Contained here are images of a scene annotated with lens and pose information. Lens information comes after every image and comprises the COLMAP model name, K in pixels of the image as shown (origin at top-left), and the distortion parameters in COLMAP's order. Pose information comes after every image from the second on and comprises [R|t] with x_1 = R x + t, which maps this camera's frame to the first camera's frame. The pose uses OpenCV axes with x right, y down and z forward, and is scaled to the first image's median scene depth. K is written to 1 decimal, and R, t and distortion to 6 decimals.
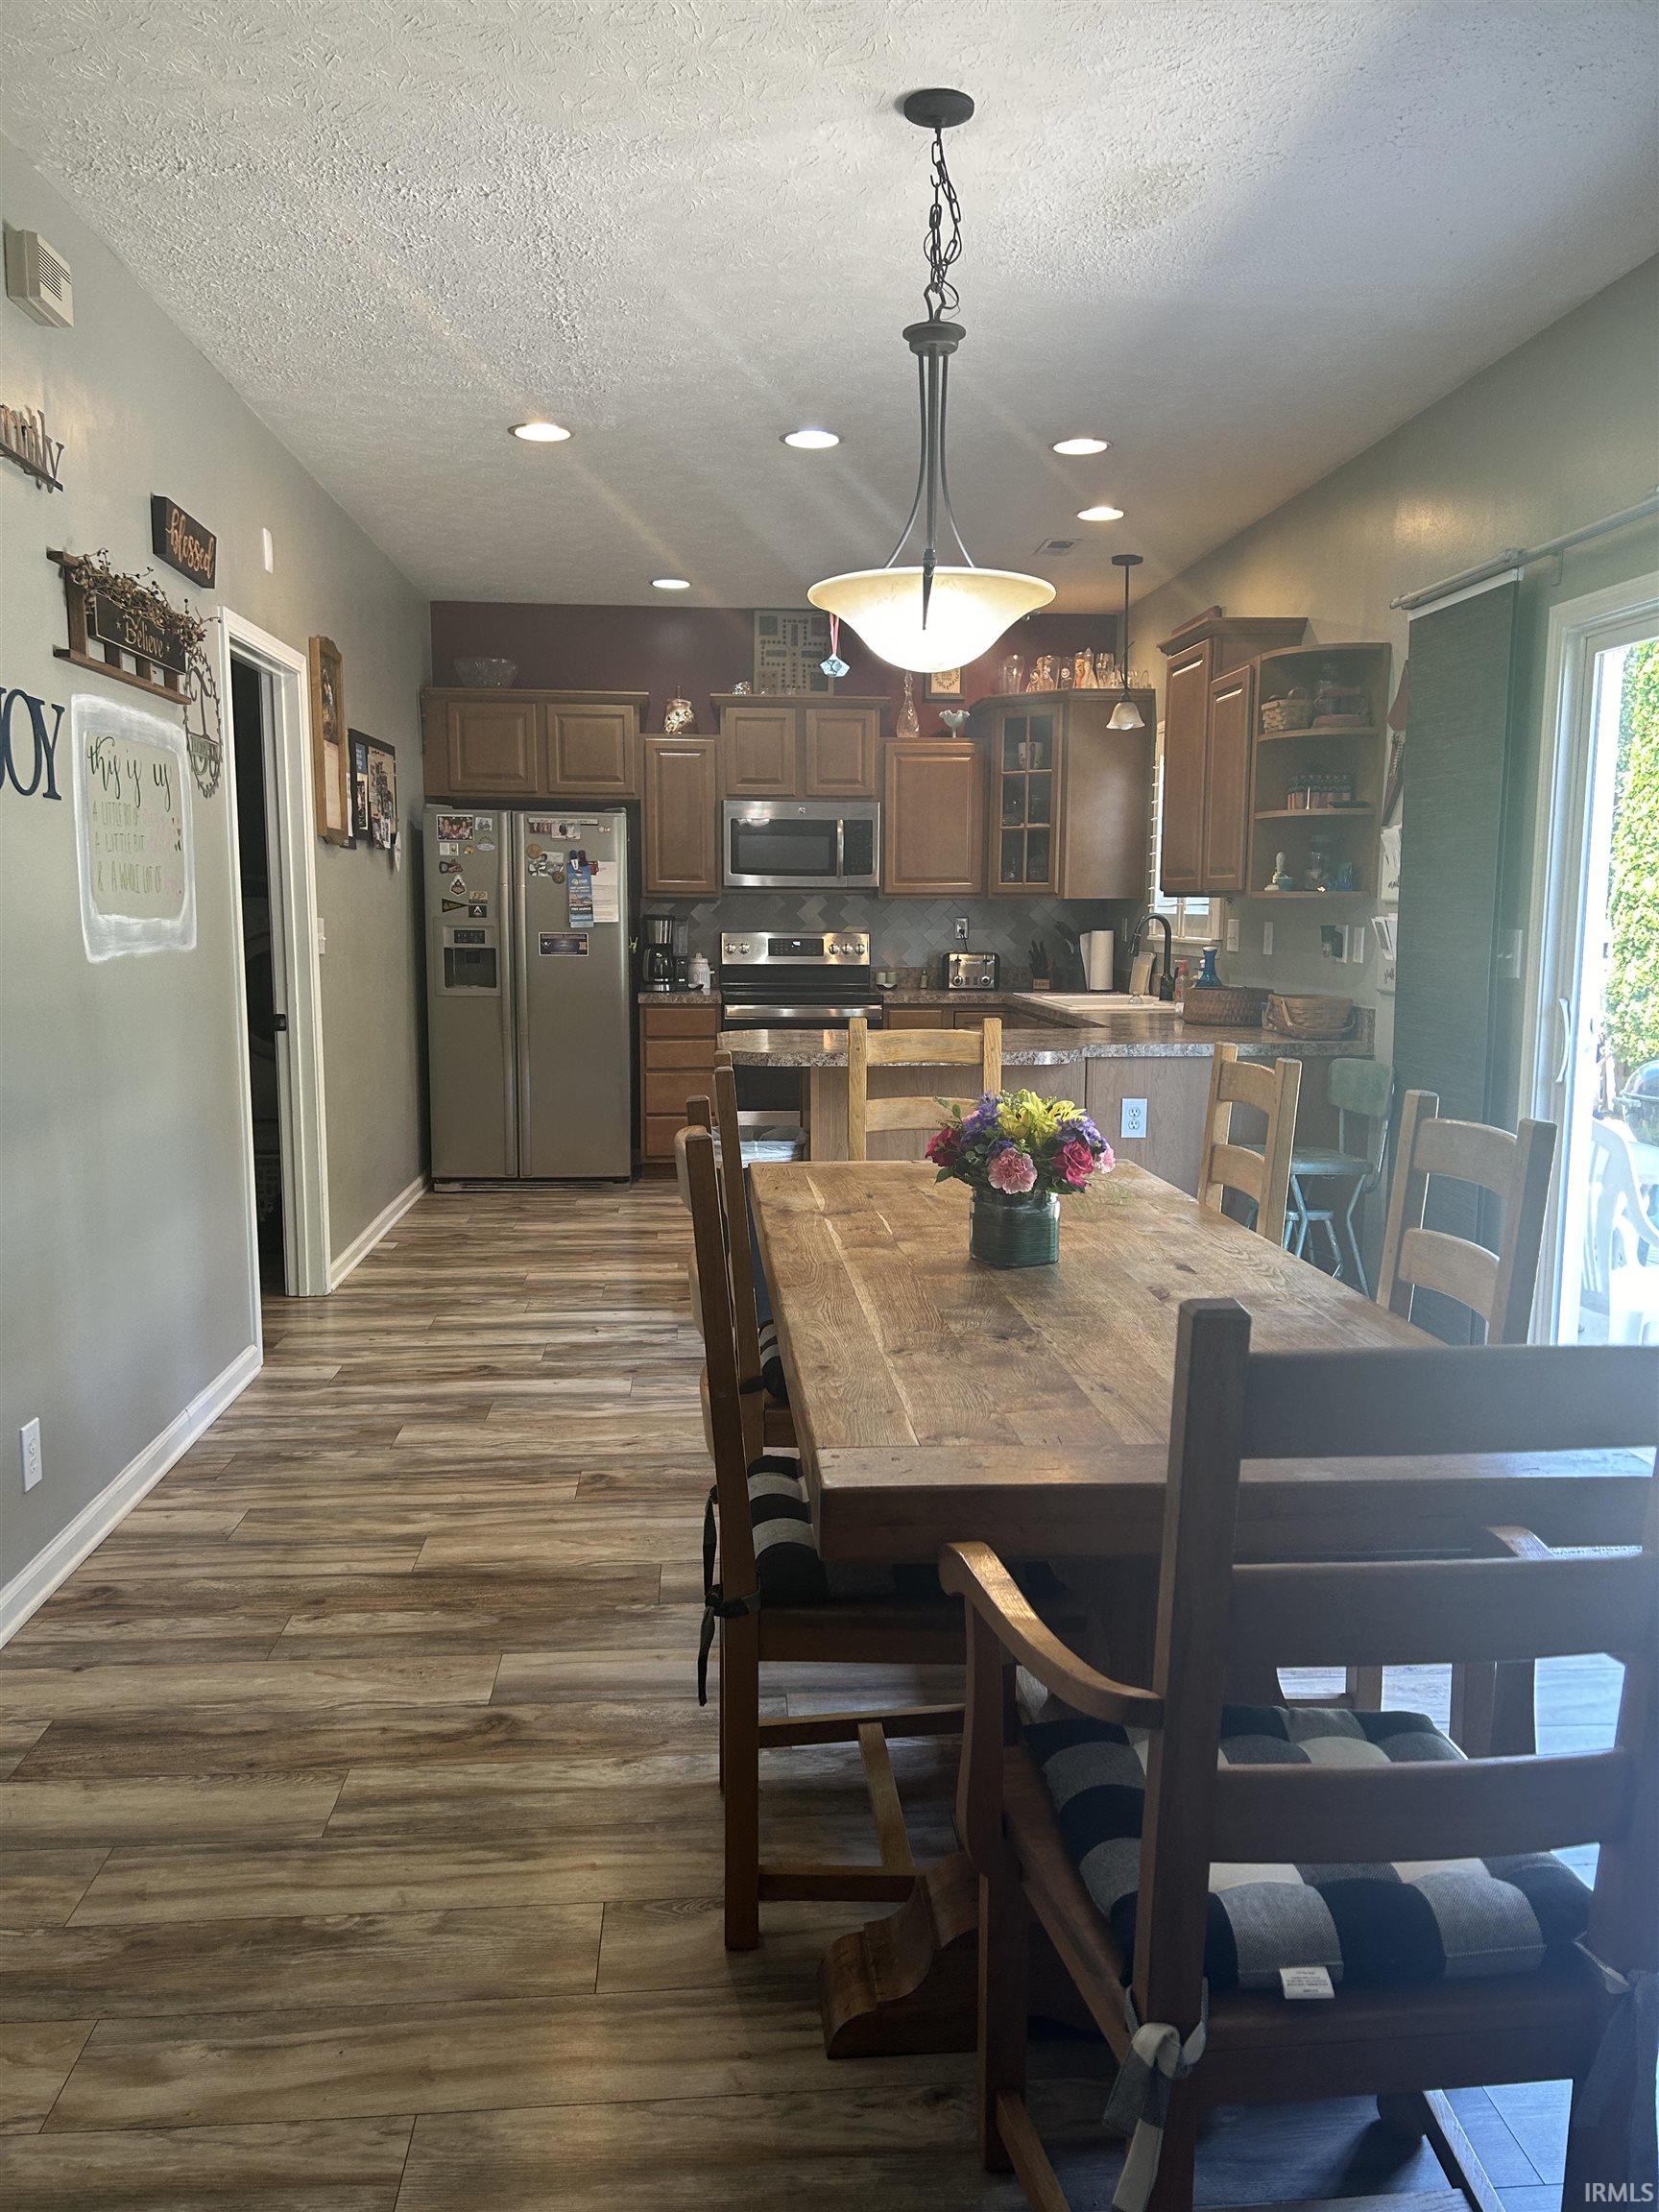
lens RADIAL K [[1655.0, 0, 827.9], [0, 1655.0, 1122.0], [0, 0, 1]] dist [0.048690, -0.045149]
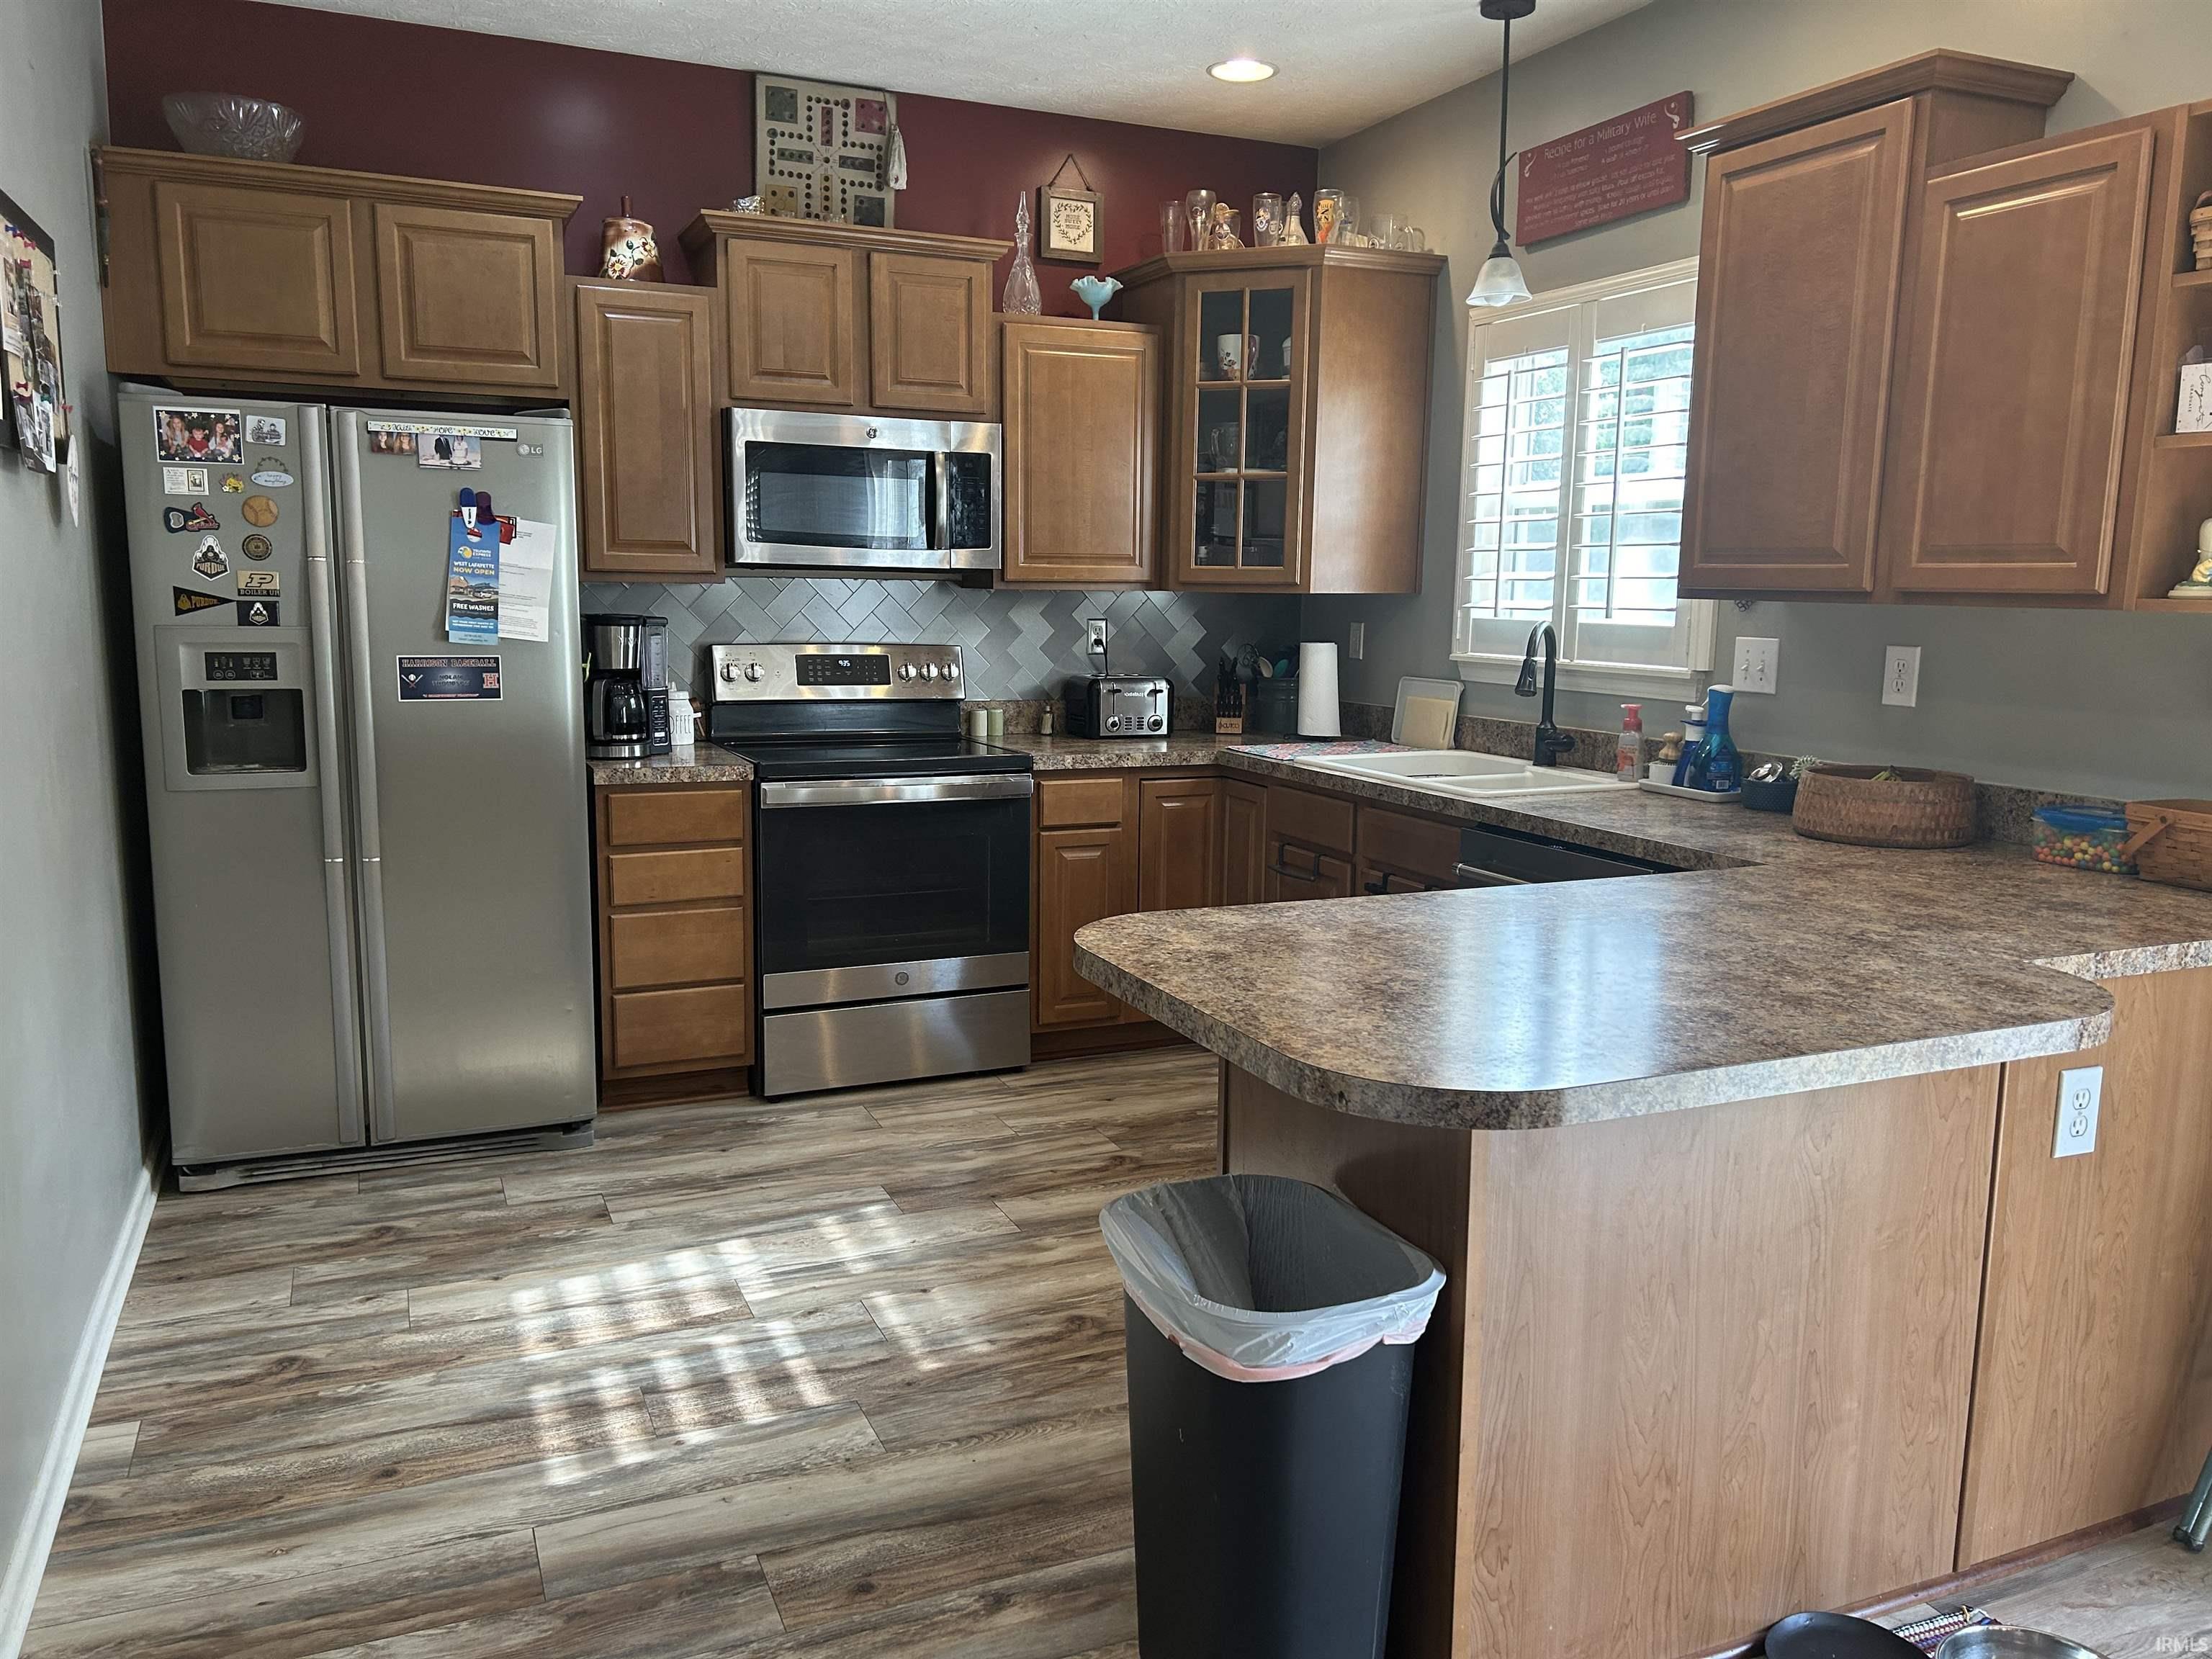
lens RADIAL K [[1655.0, 0, 1103.7], [0, 1655.0, 828.2], [0, 0, 1]] dist [0.048690, -0.045149]
pose [[0.943258, -0.042284, 0.329359, -0.142665], [0.035367, 0.999010, 0.026969, -0.069404], [-0.330173, -0.013791, 0.943820, 0.463449]]
